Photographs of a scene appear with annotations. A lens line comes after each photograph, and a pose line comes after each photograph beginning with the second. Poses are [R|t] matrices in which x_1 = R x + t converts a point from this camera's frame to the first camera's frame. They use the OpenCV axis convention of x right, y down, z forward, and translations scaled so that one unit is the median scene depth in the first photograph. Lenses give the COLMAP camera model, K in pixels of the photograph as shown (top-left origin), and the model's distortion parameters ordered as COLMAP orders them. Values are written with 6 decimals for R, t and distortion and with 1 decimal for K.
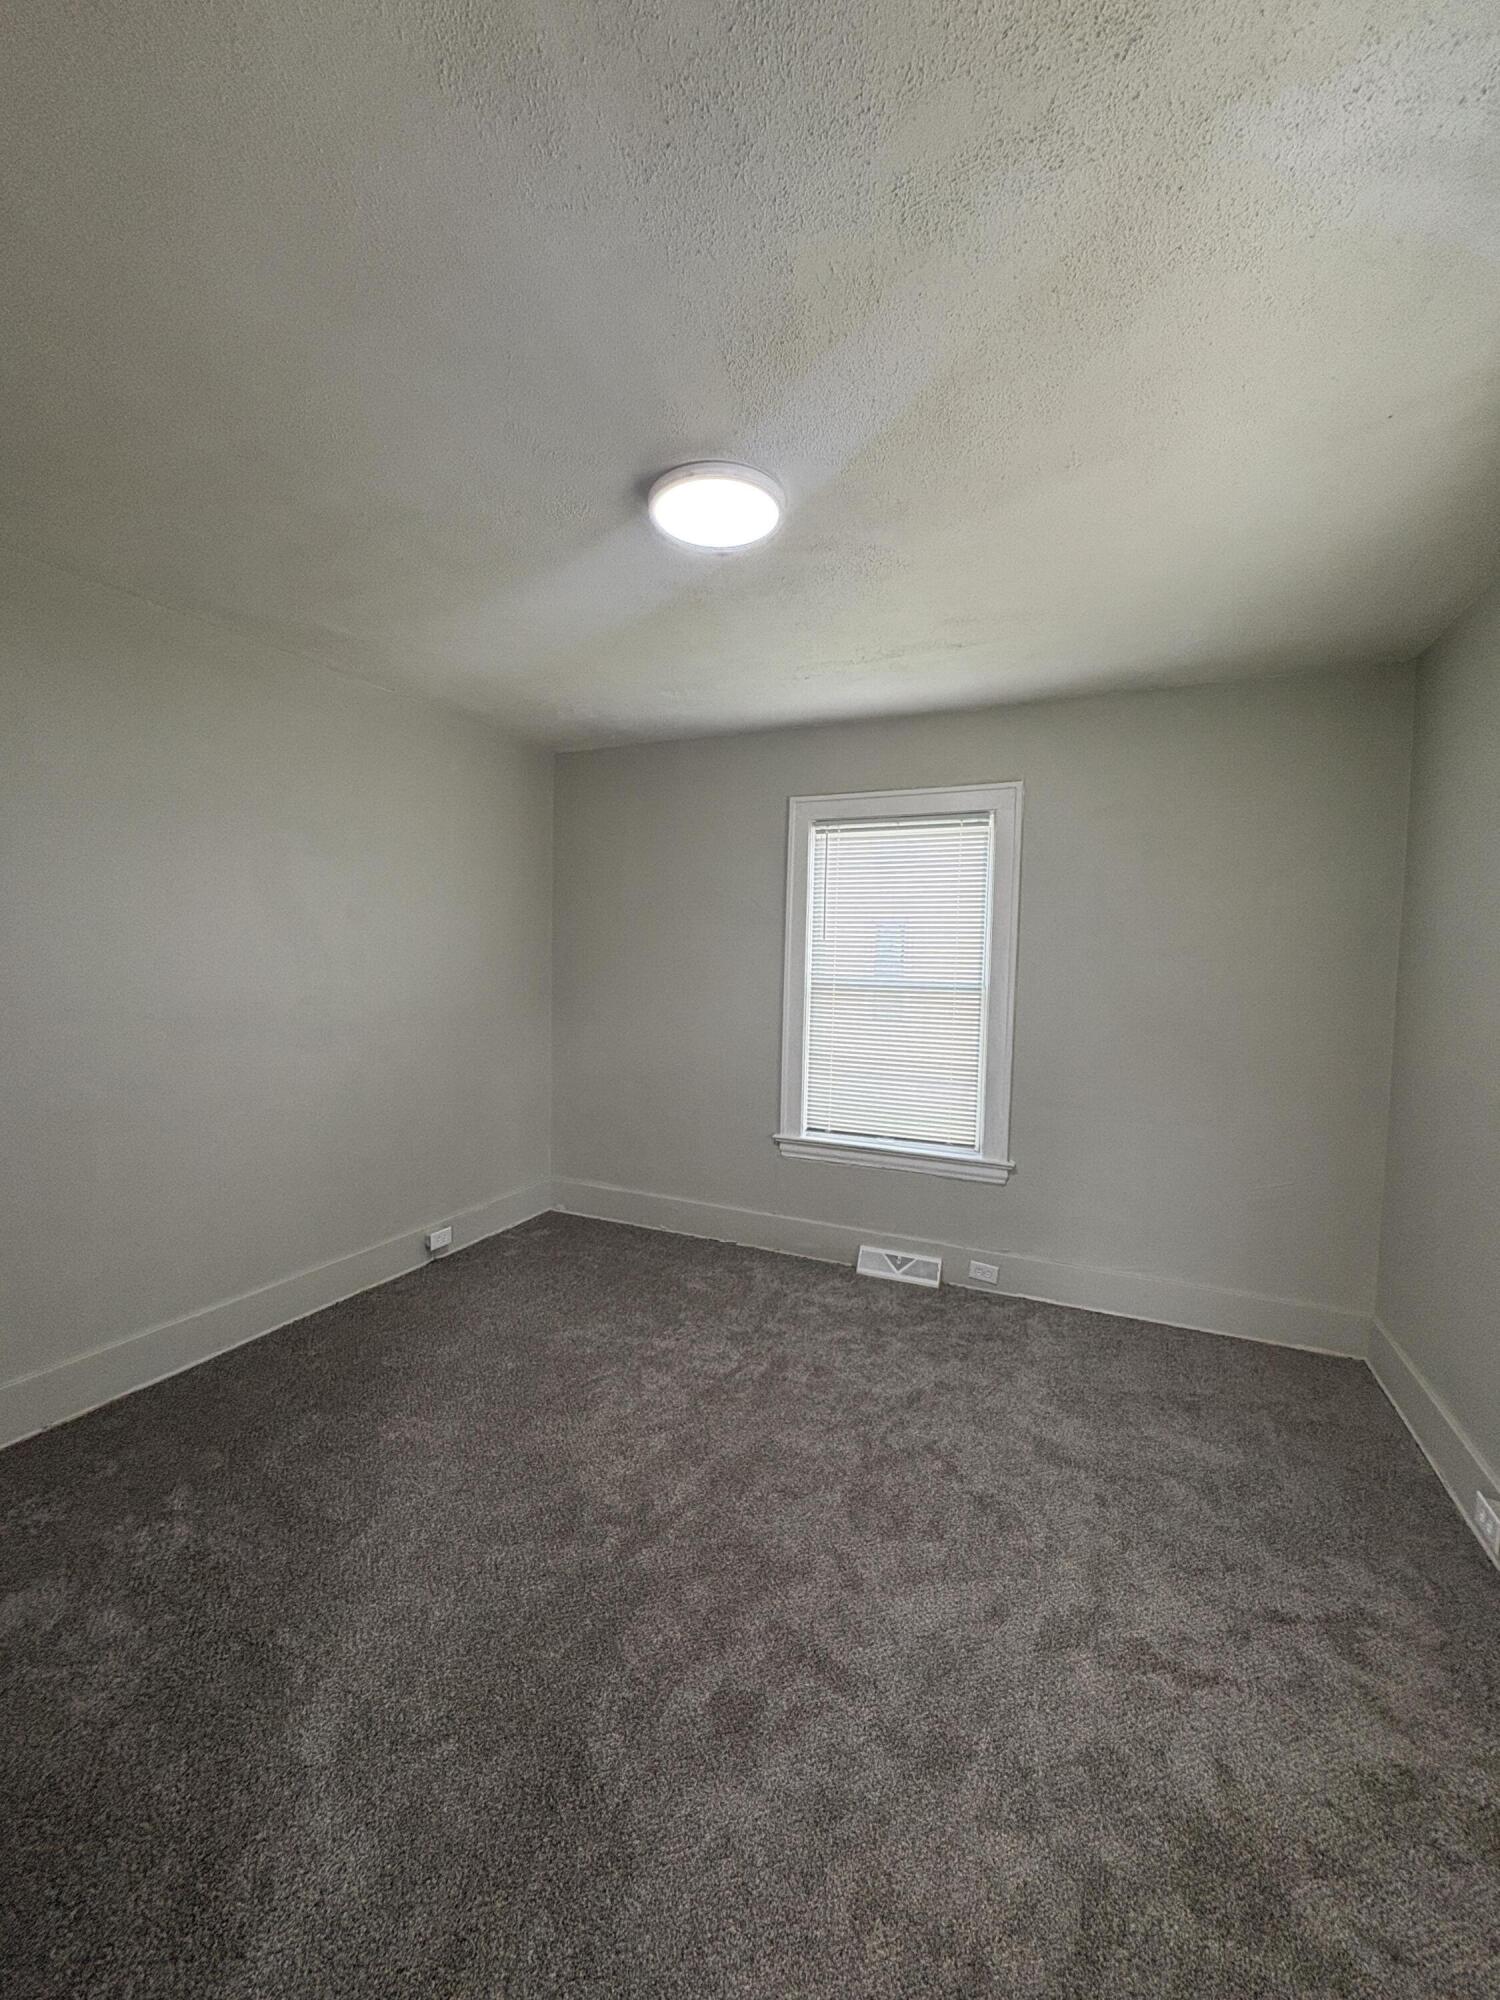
lens RADIAL K [[804.5, 0, 750.0], [0, 804.5, 1000.0], [0, 0, 1]] dist [0.013054, -0.000266]
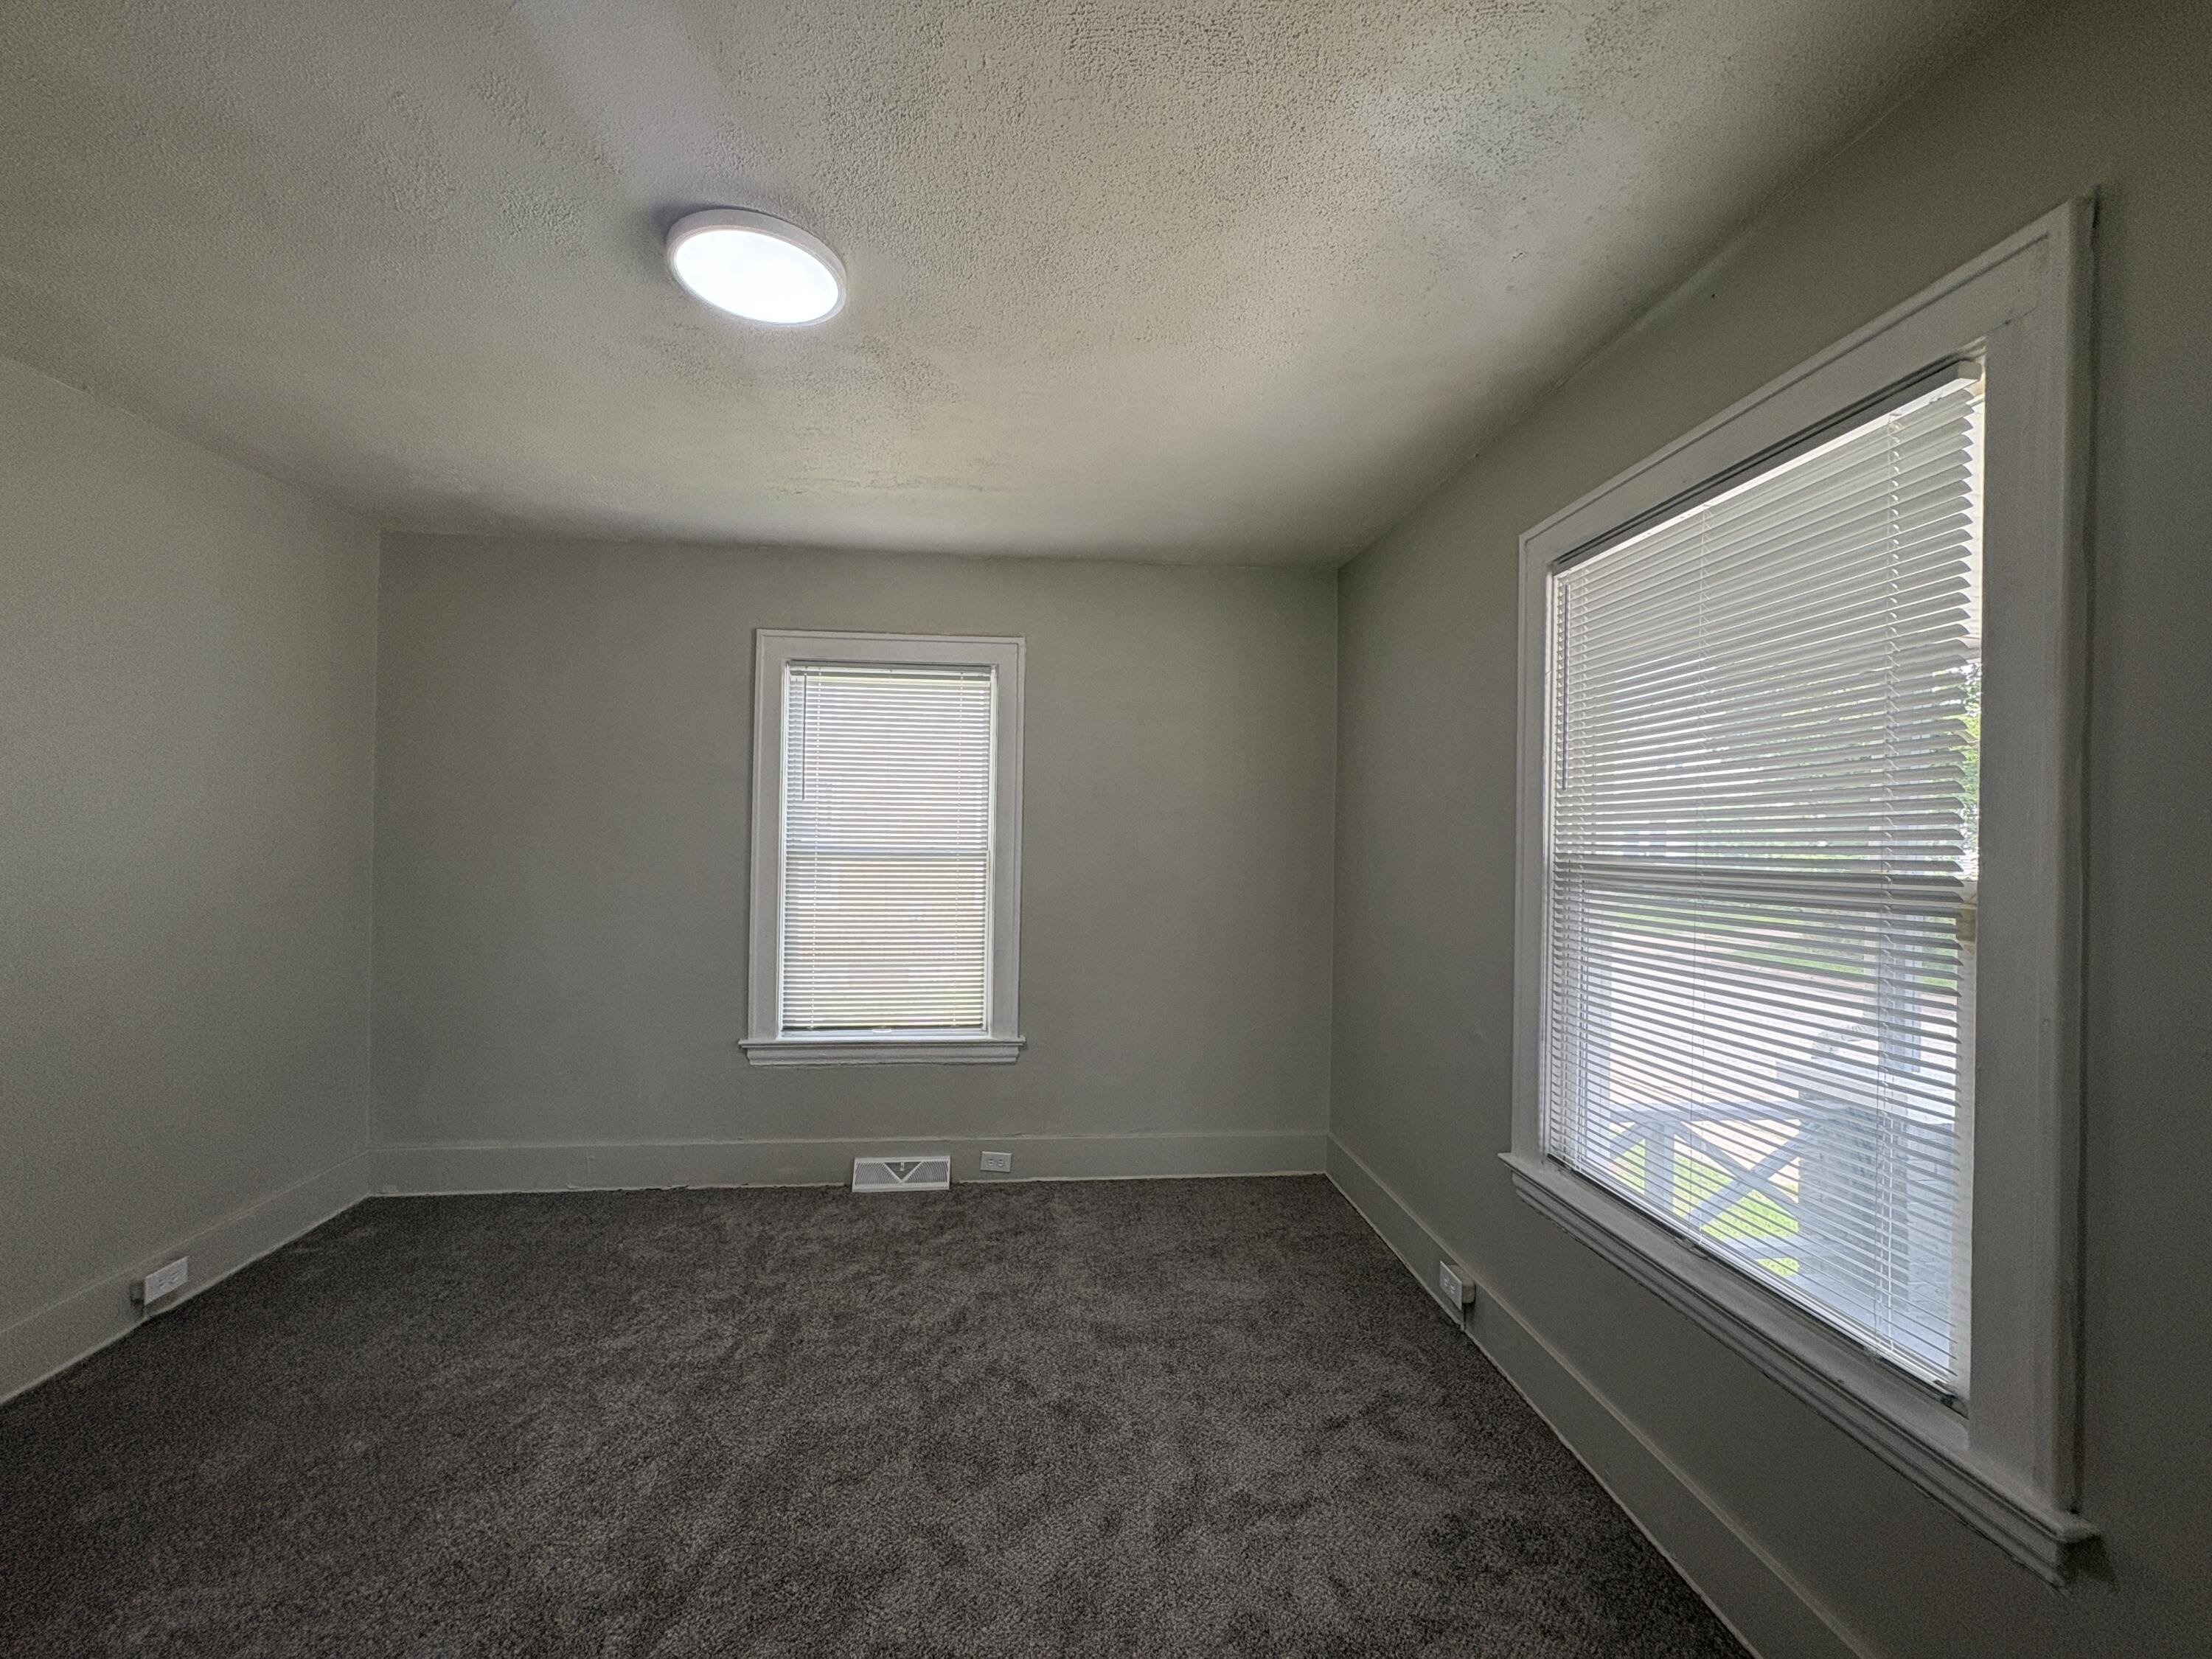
lens RADIAL K [[888.3, 0, 1106.0], [0, 888.3, 829.5], [0, 0, 1]] dist [0.011287, 0.000106]
pose [[0.870441, -0.008651, 0.492196, -0.113455], [0.030005, 0.998919, -0.035506, -0.002144], [-0.491357, 0.045674, 0.869760, 0.042047]]
